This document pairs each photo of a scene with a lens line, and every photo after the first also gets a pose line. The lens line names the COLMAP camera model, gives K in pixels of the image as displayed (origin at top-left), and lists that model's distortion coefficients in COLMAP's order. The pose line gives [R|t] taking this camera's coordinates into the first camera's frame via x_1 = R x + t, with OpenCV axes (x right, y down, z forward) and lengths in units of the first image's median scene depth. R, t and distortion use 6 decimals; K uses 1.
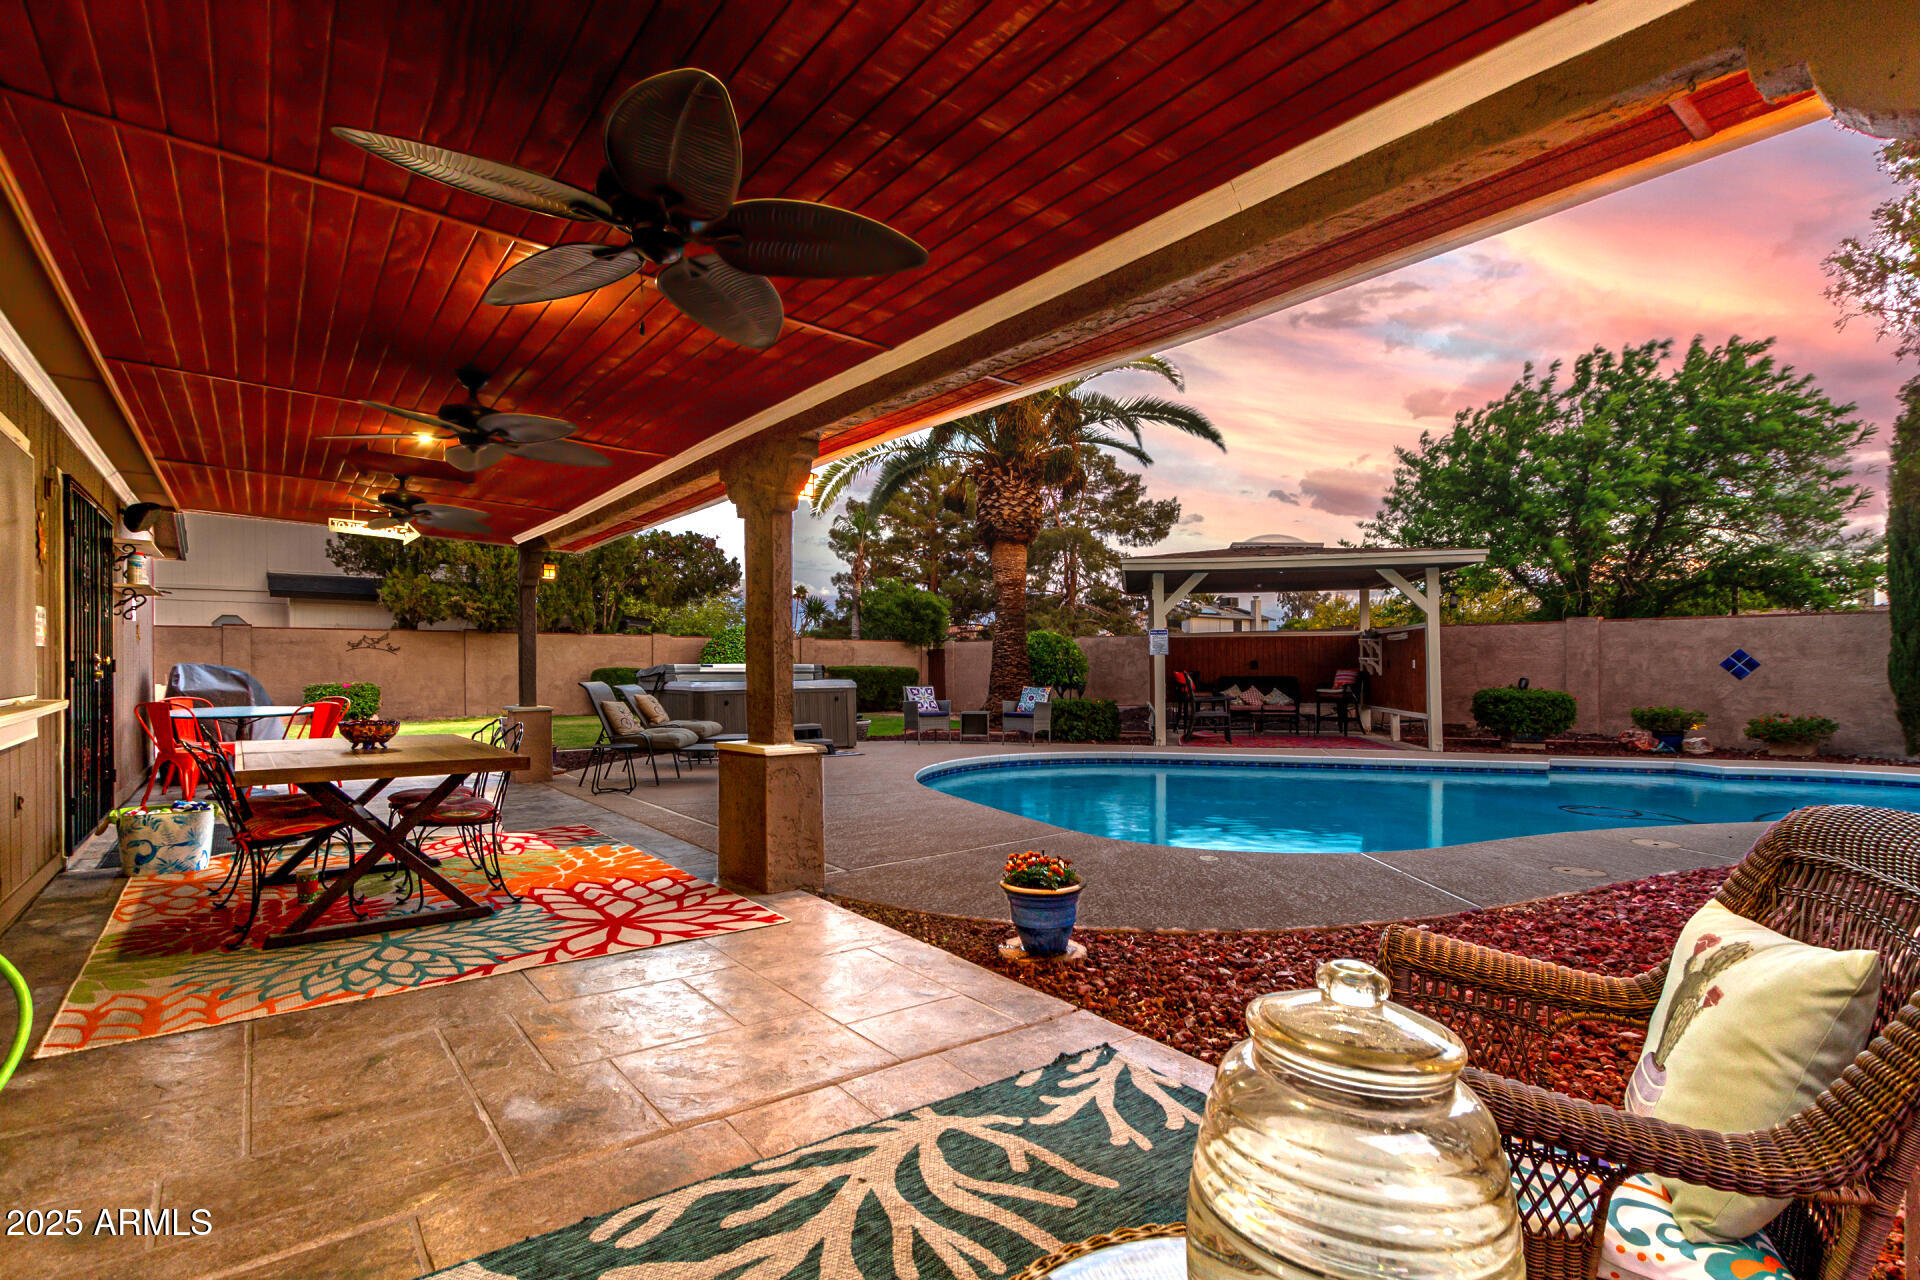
lens RADIAL K [[880.2, 0, 960.4], [0, 880.2, 652.1], [0, 0, 1]] dist [-0.004678, -0.000702]
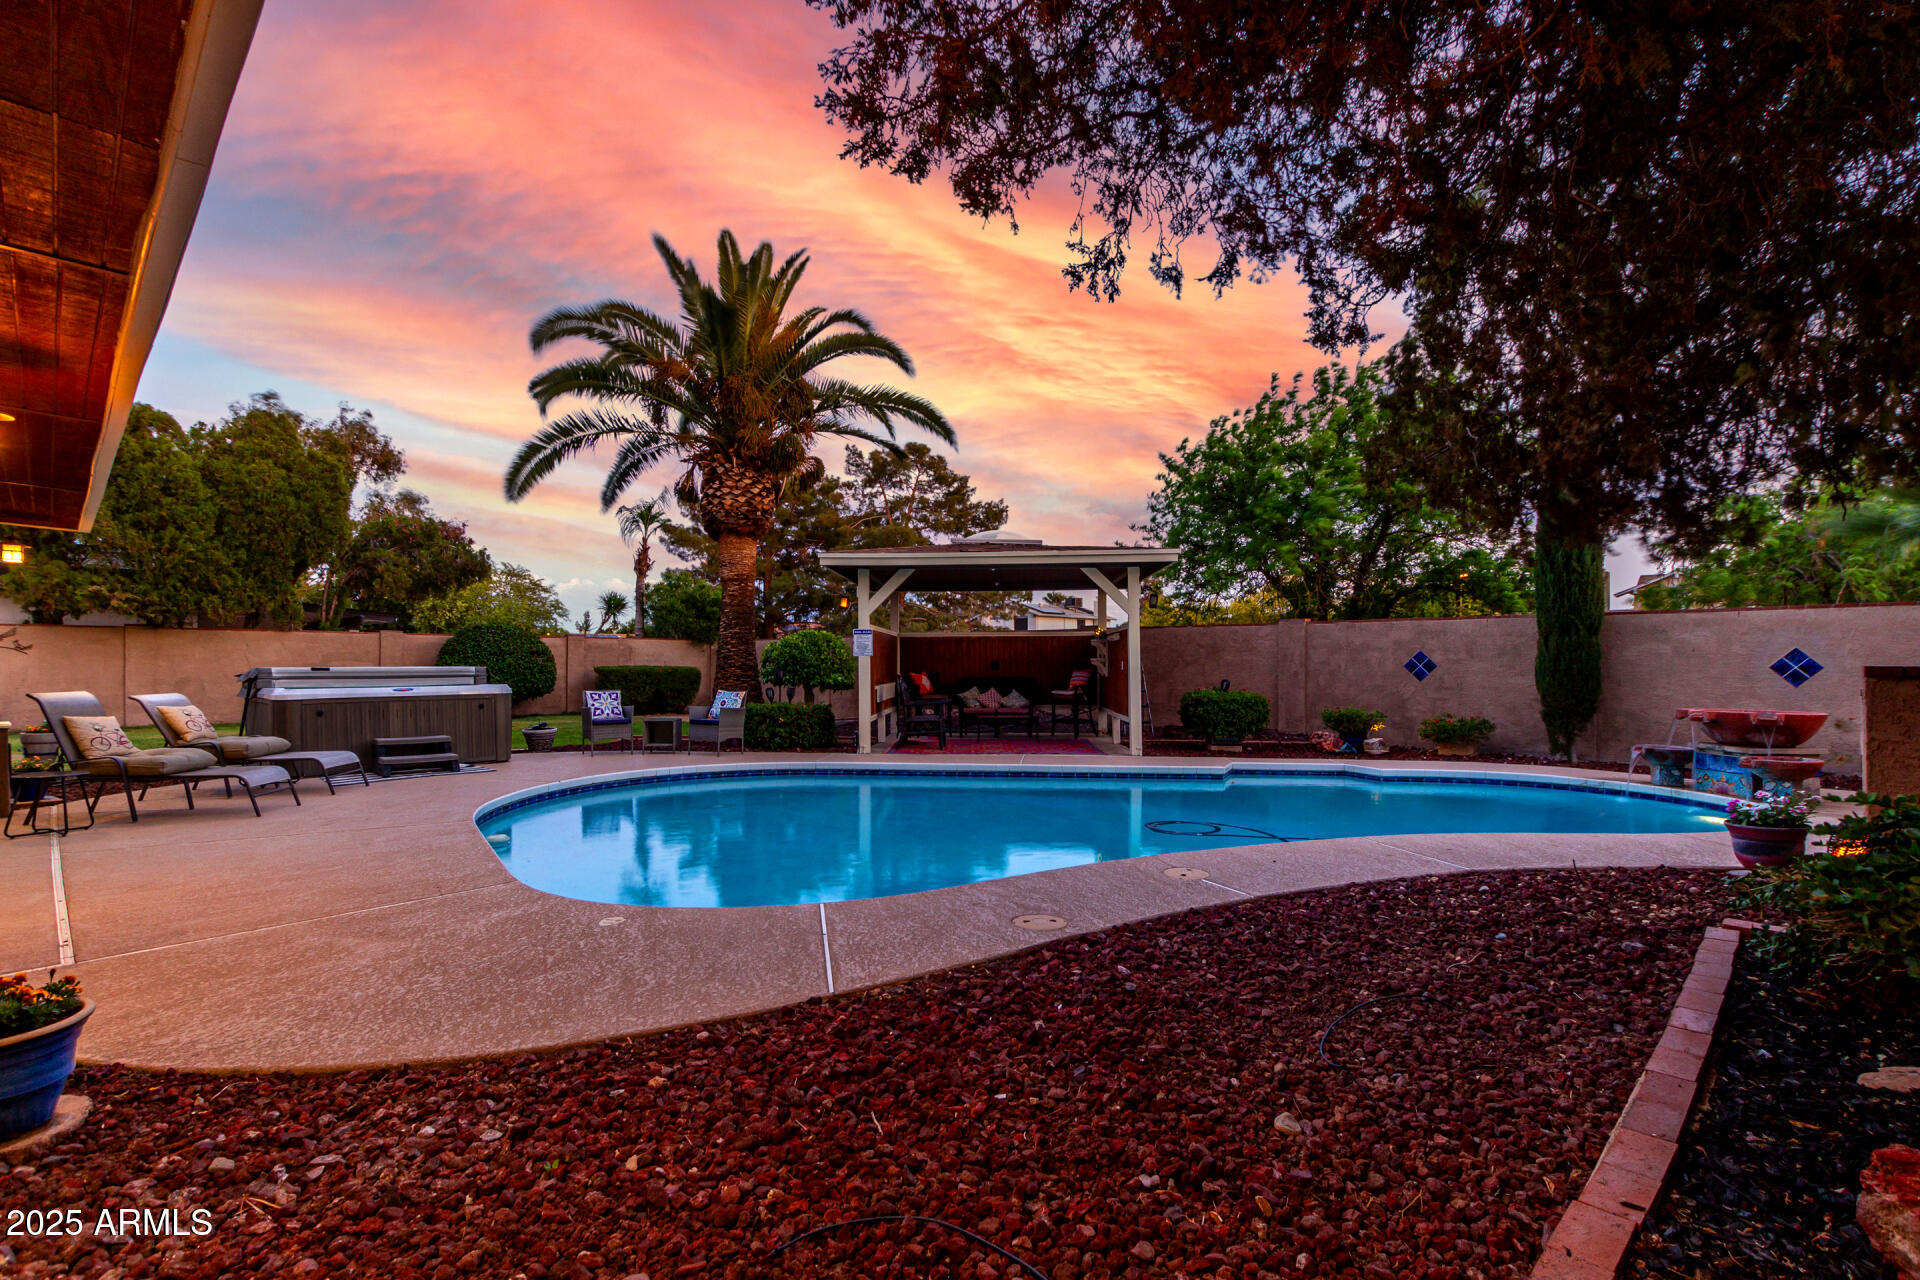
lens RADIAL K [[880.2, 0, 937.4], [0, 880.2, 639.1], [0, 0, 1]] dist [-0.004678, -0.000702]
pose [[0.988407, 0.003346, 0.151790, 0.128710], [-0.001364, 0.999913, -0.013156, -0.002222], [-0.151821, 0.012796, 0.988325, 0.049619]]
